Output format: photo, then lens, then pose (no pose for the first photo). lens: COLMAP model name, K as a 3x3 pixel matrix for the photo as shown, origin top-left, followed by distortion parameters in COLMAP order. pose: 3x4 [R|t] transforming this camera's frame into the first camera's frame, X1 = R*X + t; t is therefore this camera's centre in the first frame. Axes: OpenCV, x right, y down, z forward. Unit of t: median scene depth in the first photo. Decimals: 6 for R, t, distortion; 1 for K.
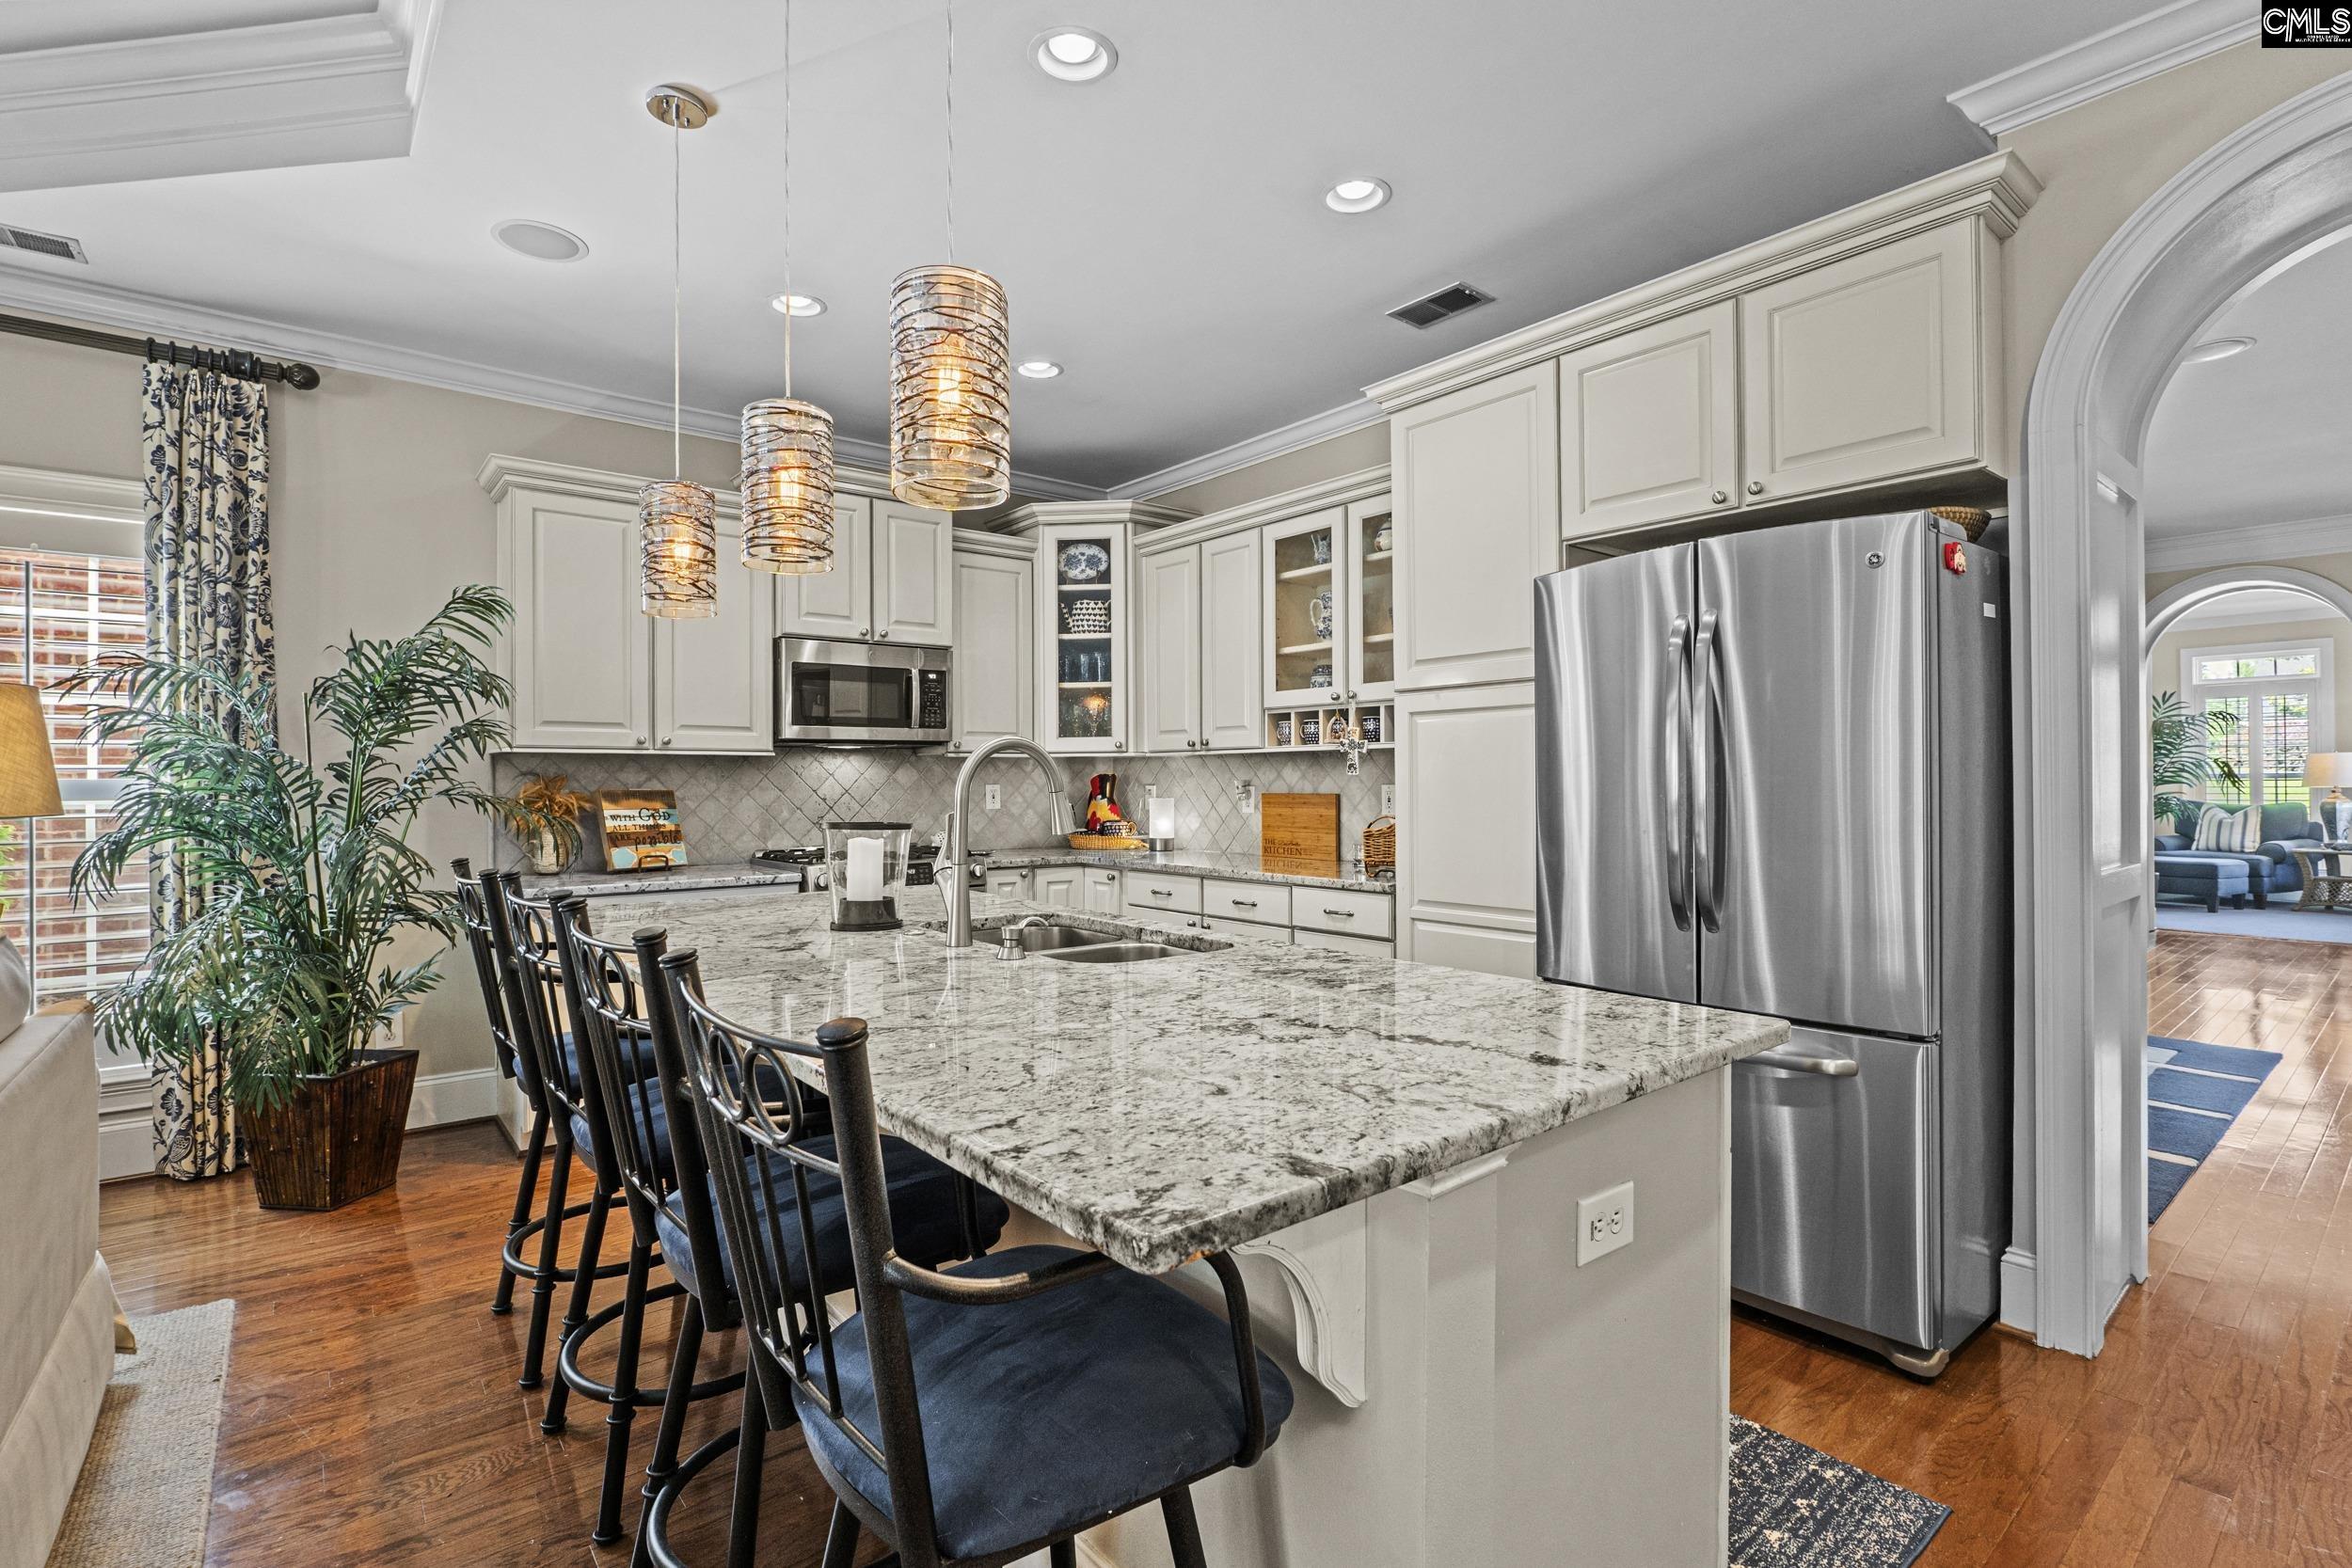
lens RADIAL K [[1079.3, 0, 1188.1], [0, 1079.3, 778.1], [0, 0, 1]] dist [-0.008501, 0.000400]
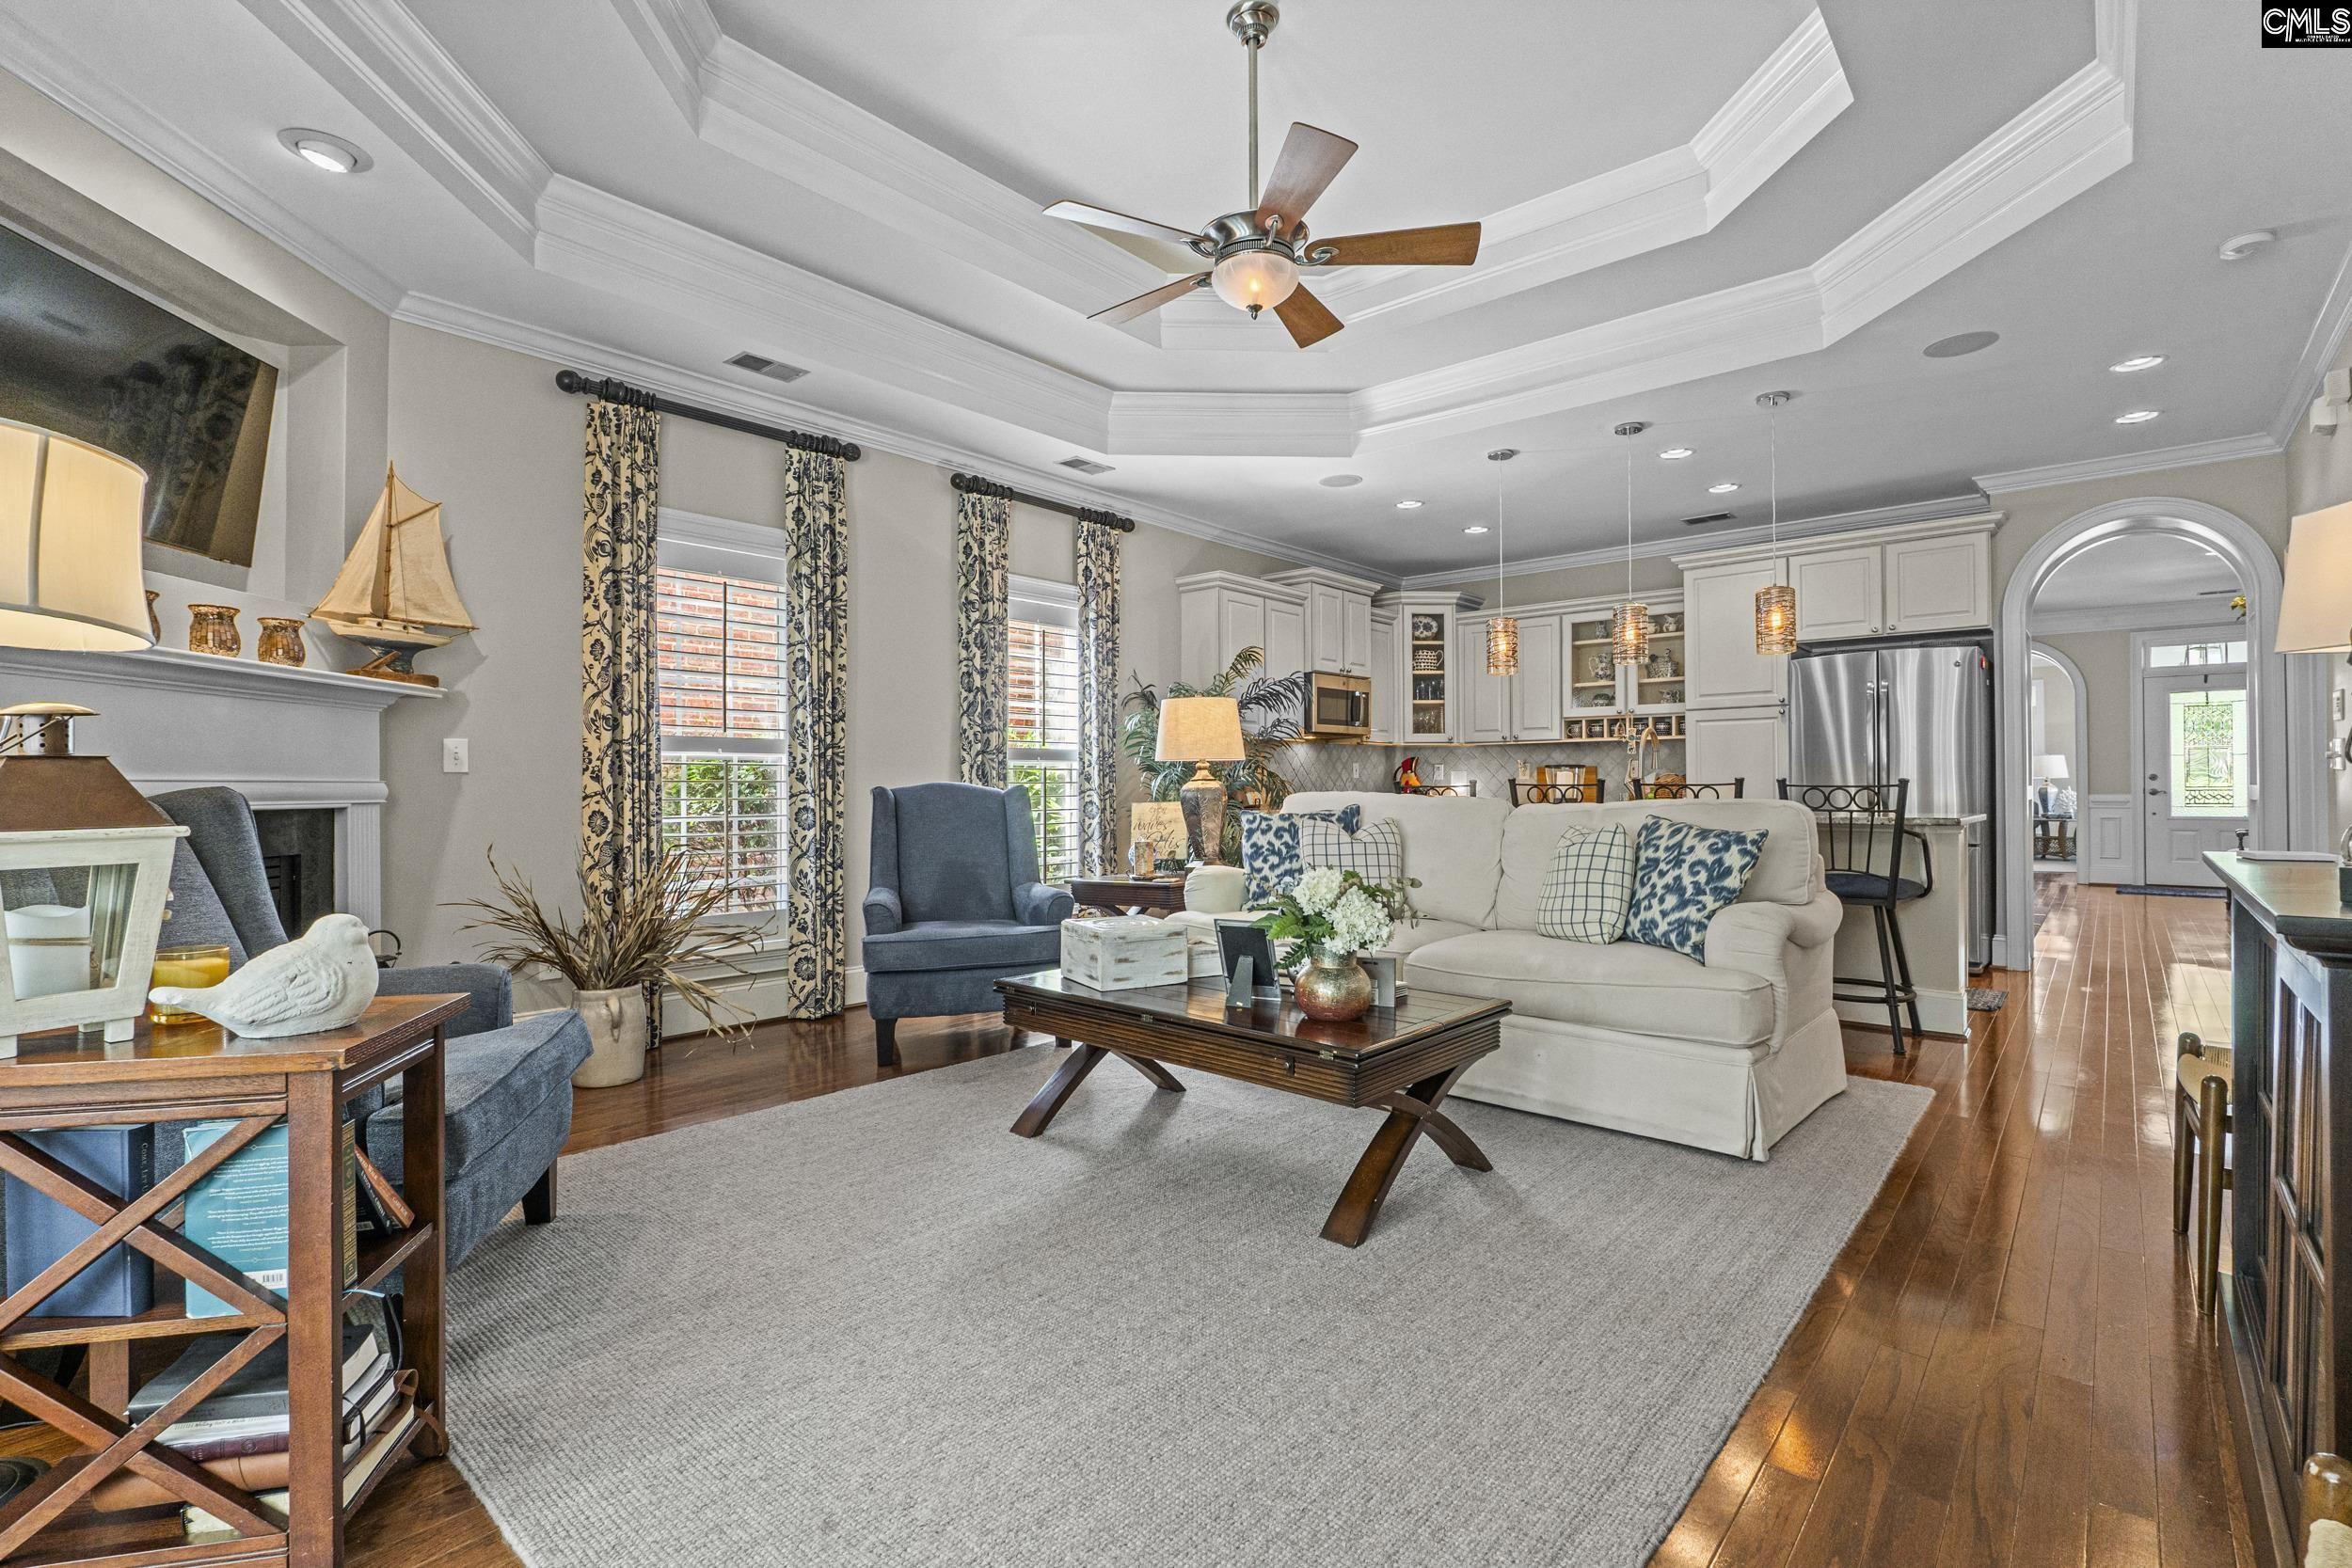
lens RADIAL K [[1079.3, 0, 1173.9], [0, 1079.3, 782.0], [0, 0, 1]] dist [-0.008501, 0.000400]
pose [[0.985556, 0.001979, 0.169341, -0.809446], [-0.001569, 0.999996, -0.002555, 0.044496], [-0.169345, 0.002252, 0.985554, -0.601468]]
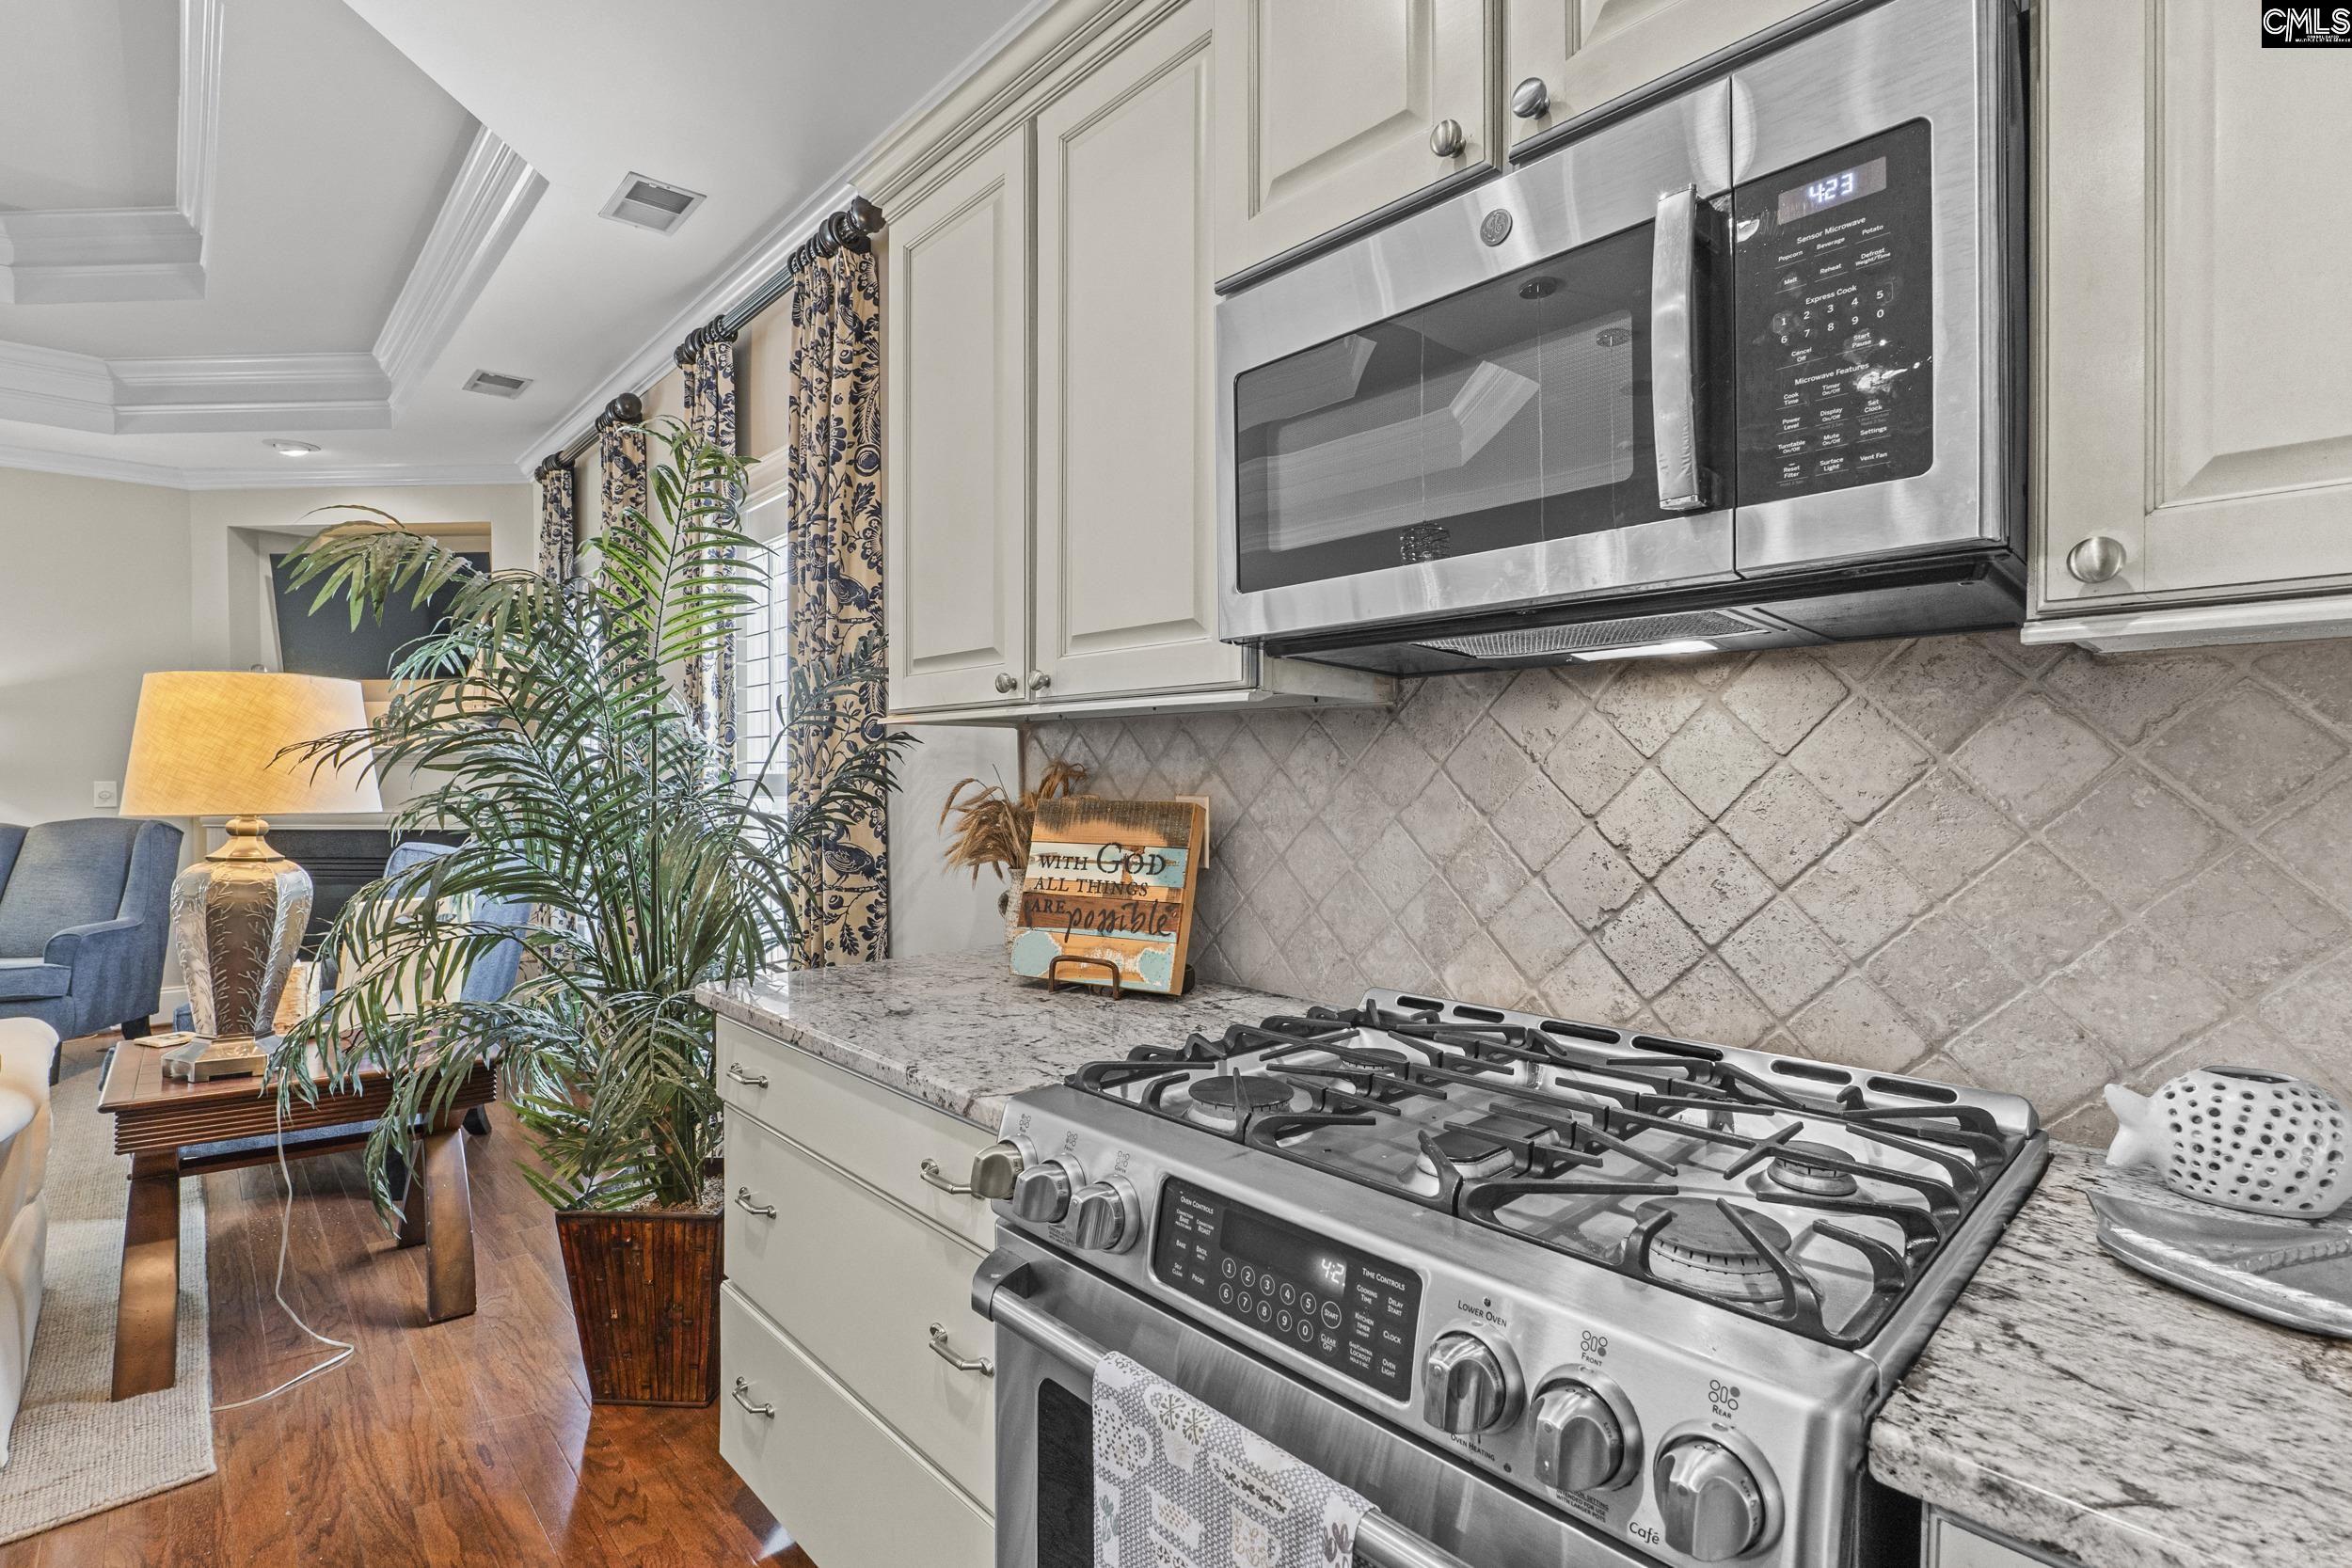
lens RADIAL K [[1079.3, 0, 1171.9], [0, 1079.3, 780.8], [0, 0, 1]] dist [-0.008501, 0.000400]
pose [[0.057117, 0.013971, -0.998270, -0.070315], [0.003188, 0.999894, 0.014176, -0.002051], [0.998362, -0.003992, 0.057066, 0.886118]]
